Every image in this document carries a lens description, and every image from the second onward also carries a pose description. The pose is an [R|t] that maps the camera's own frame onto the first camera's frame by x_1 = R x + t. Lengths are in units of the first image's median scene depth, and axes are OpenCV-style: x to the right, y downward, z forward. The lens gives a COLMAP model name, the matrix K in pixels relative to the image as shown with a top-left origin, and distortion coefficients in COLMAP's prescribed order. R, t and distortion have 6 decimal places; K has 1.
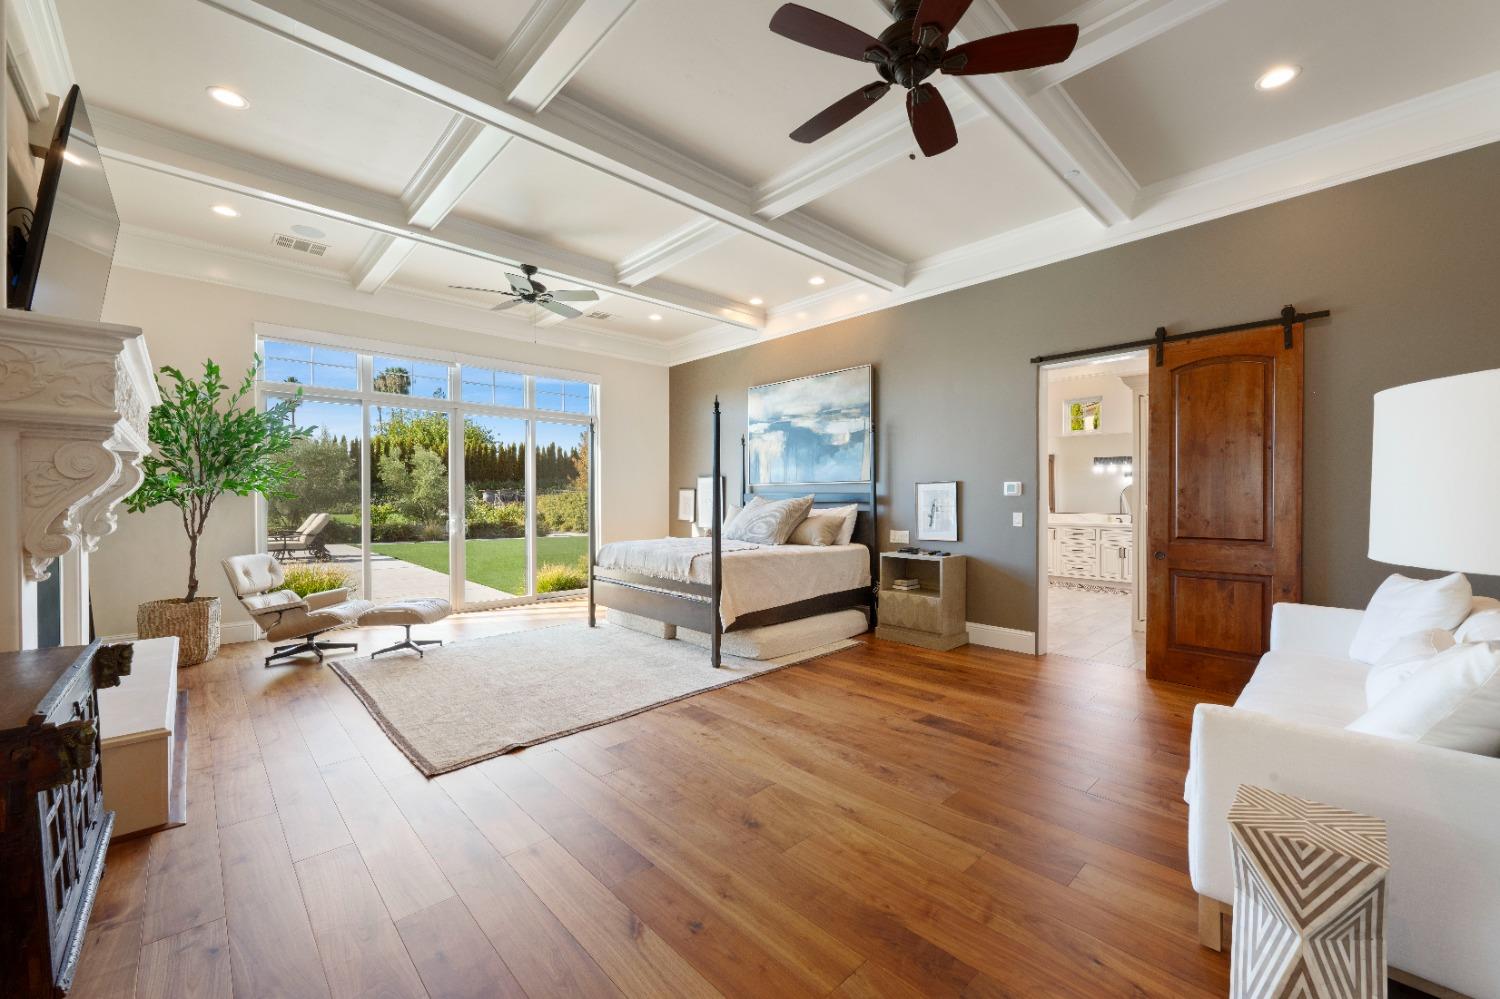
lens RADIAL K [[595.1, 0, 758.0], [0, 595.1, 503.6], [0, 0, 1]] dist [-0.002832, -0.000058]
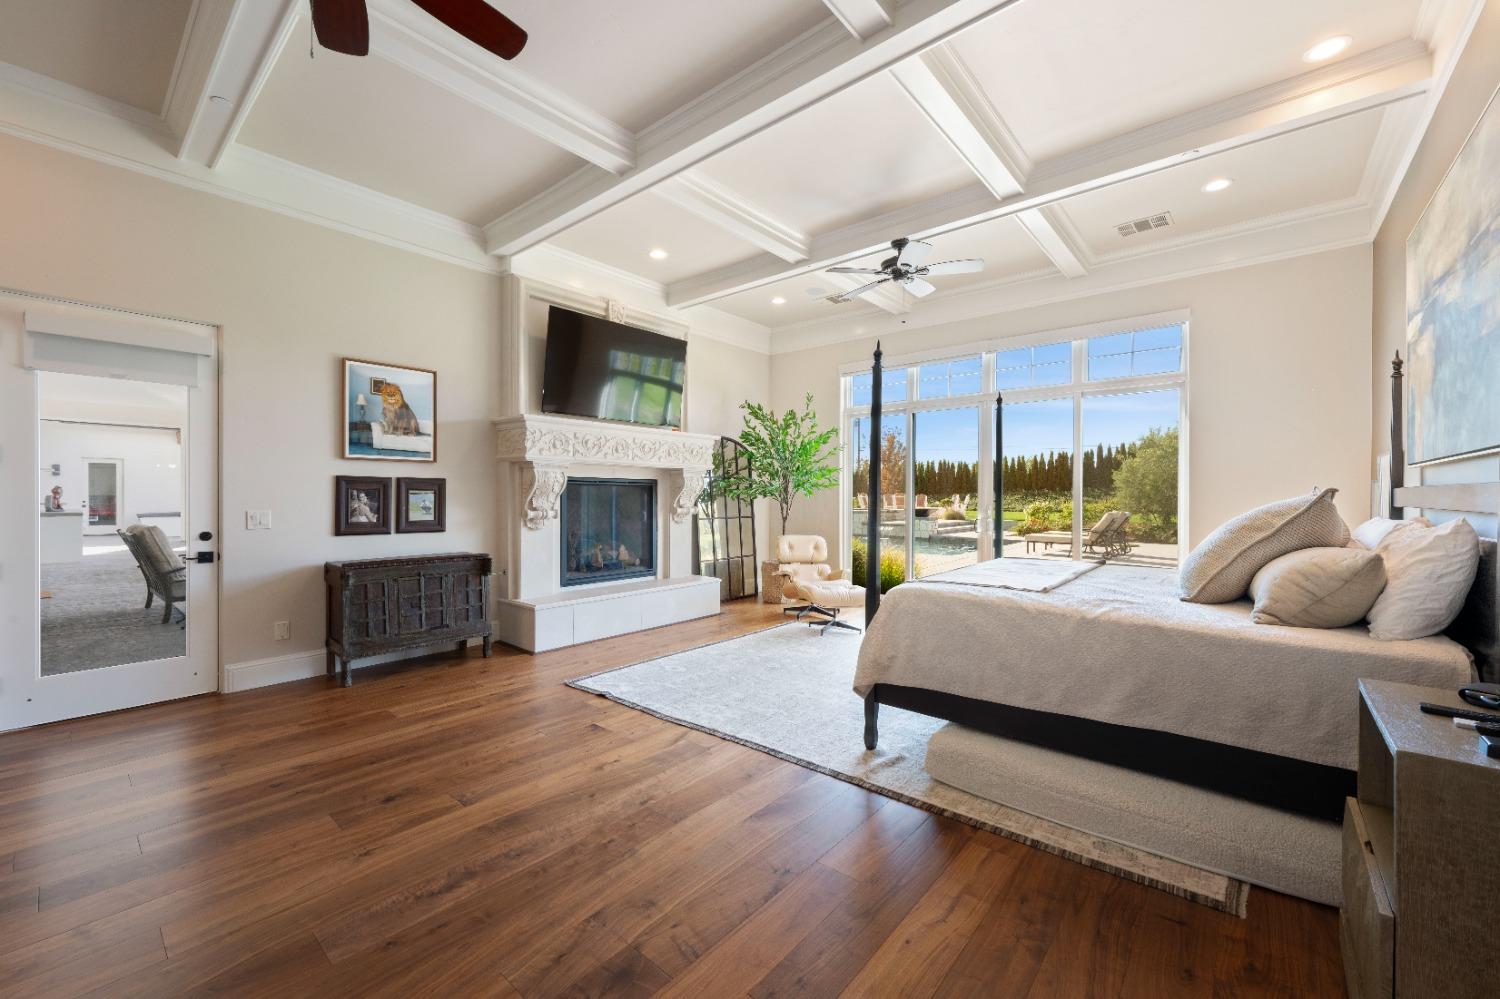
lens RADIAL K [[595.1, 0, 755.0], [0, 595.1, 499.3], [0, 0, 1]] dist [-0.002832, -0.000058]
pose [[0.099668, 0.010716, -0.994963, 0.691347], [-0.011071, 0.999892, 0.009661, -0.013249], [0.994959, 0.010052, 0.099776, 0.950638]]
